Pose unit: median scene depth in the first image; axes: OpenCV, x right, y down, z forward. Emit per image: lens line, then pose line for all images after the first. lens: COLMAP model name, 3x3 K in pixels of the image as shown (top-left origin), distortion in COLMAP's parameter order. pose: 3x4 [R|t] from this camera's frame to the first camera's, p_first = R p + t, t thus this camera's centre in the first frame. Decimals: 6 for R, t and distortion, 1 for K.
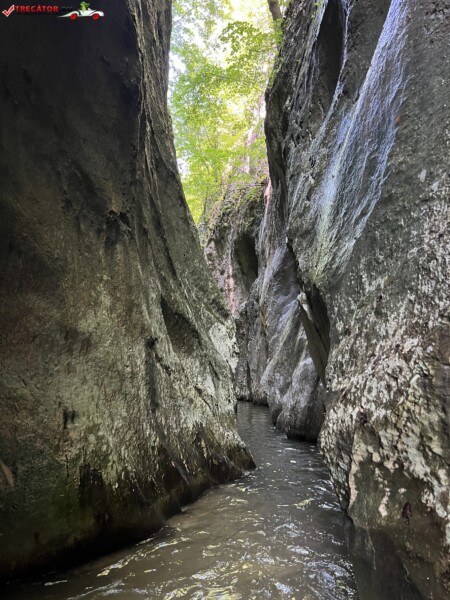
lens RADIAL K [[450.5, 0, 225.6], [0, 450.5, 303.5], [0, 0, 1]] dist [0.055593, -0.062581]
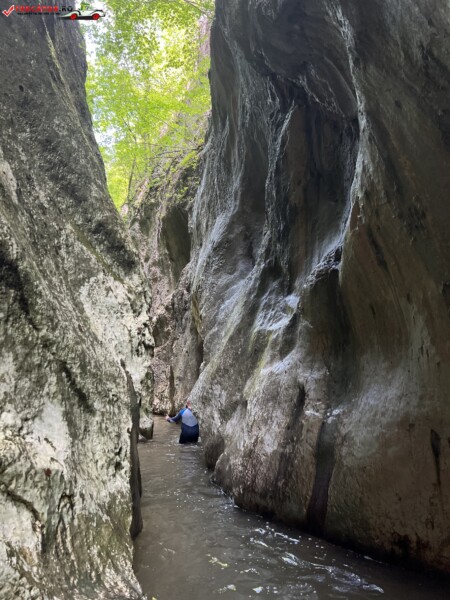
lens RADIAL K [[450.5, 0, 229.6], [0, 450.5, 303.8], [0, 0, 1]] dist [0.055593, -0.062581]
pose [[0.984501, 0.048908, 0.168423, 0.026985], [-0.046989, 0.998777, -0.015363, 0.069604], [-0.168968, 0.007211, 0.985595, 0.531599]]
